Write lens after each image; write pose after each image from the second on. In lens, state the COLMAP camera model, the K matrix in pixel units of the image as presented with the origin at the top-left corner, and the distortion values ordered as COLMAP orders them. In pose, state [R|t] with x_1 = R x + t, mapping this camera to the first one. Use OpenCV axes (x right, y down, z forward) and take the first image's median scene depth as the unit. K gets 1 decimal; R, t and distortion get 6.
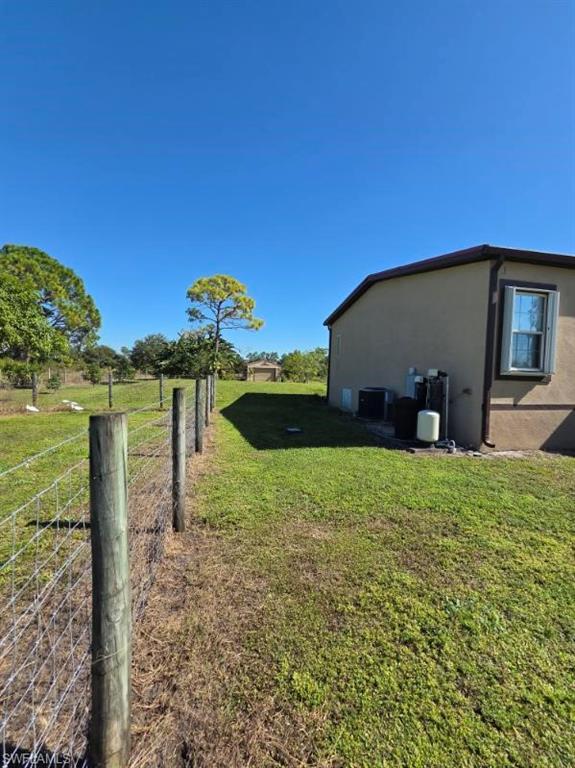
lens RADIAL K [[315.0, 0, 288.0], [0, 315.0, 389.3], [0, 0, 1]] dist [0.000139, 0.001373]
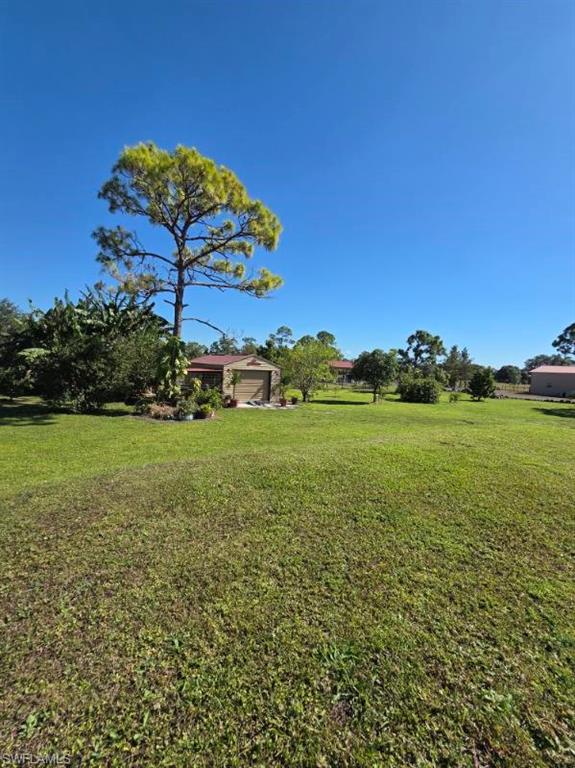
lens RADIAL K [[315.0, 0, 287.7], [0, 315.0, 384.5], [0, 0, 1]] dist [0.000139, 0.001373]
pose [[0.938284, -0.000463, 0.345865, -0.206921], [-0.004027, 0.999917, 0.012265, -0.049946], [-0.345842, -0.012901, 0.938204, 0.473442]]
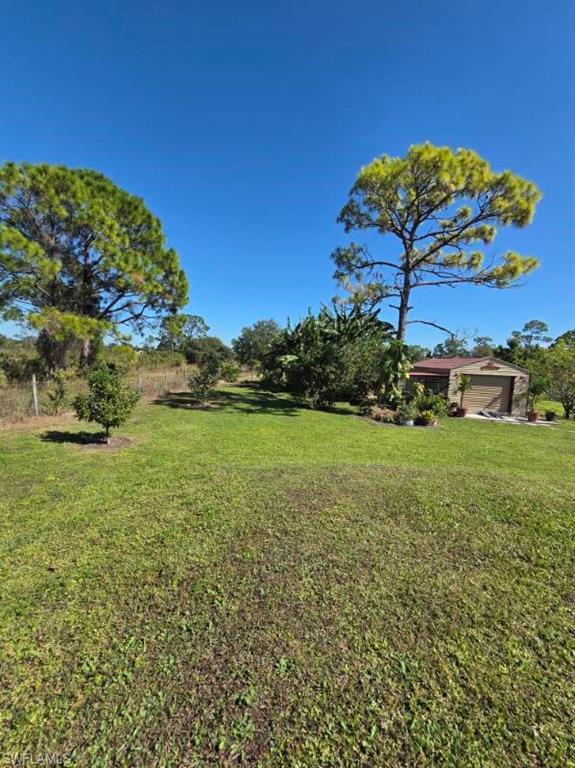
lens RADIAL K [[315.0, 0, 287.9], [0, 315.0, 384.6], [0, 0, 1]] dist [0.000139, 0.001373]
pose [[0.949569, 0.040182, -0.310974, -0.209354], [-0.037446, 0.999190, 0.014768, -0.050008], [0.311316, -0.002379, 0.950304, 0.476137]]
